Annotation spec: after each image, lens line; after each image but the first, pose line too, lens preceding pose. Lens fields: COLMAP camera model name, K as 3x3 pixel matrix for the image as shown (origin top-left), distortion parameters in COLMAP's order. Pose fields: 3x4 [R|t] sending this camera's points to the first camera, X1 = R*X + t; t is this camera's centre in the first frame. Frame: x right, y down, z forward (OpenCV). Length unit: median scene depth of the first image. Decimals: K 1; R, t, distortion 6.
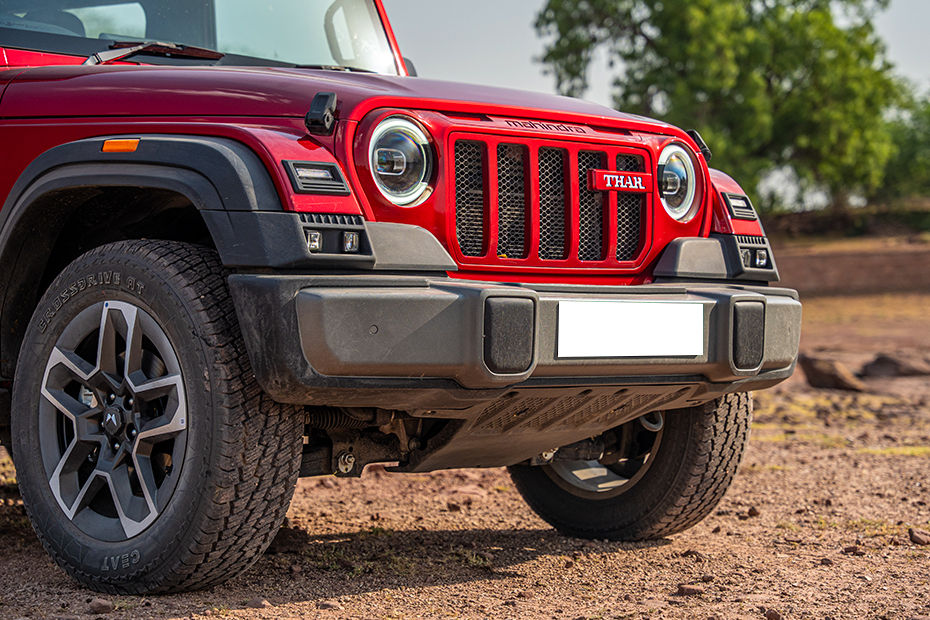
lens RADIAL K [[2155.0, 0, 465.0], [0, 2155.0, 310.0], [0, 0, 1]] dist [0.001838, -0.303507]
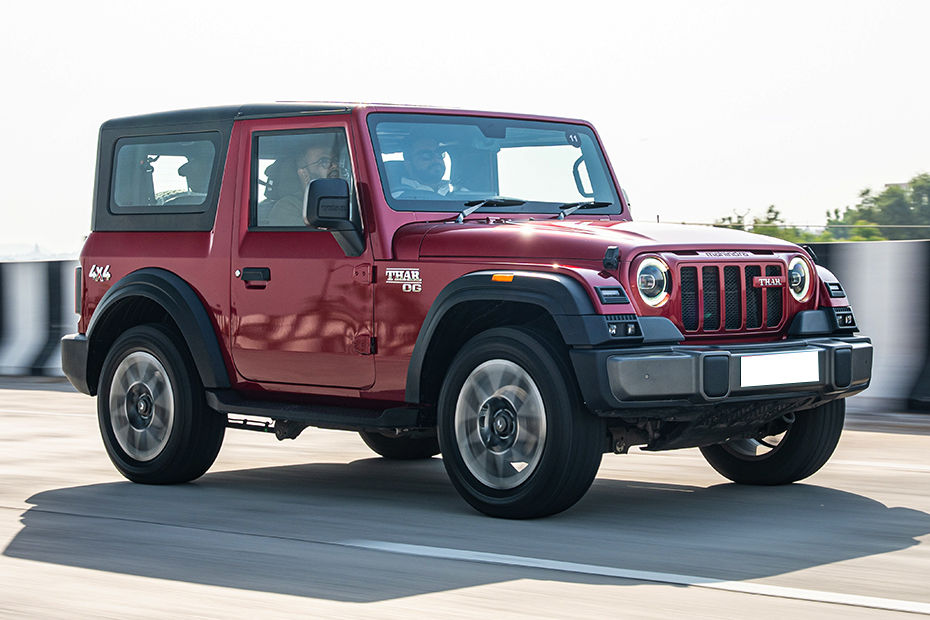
lens RADIAL K [[2155.0, 0, 465.0], [0, 2155.0, 310.0], [0, 0, 1]] dist [0.001838, -0.303507]
pose [[0.999282, -0.023404, -0.029791, -0.131780], [0.023907, 0.999575, 0.016665, -0.077248], [0.029389, -0.017366, 0.999417, -0.817444]]
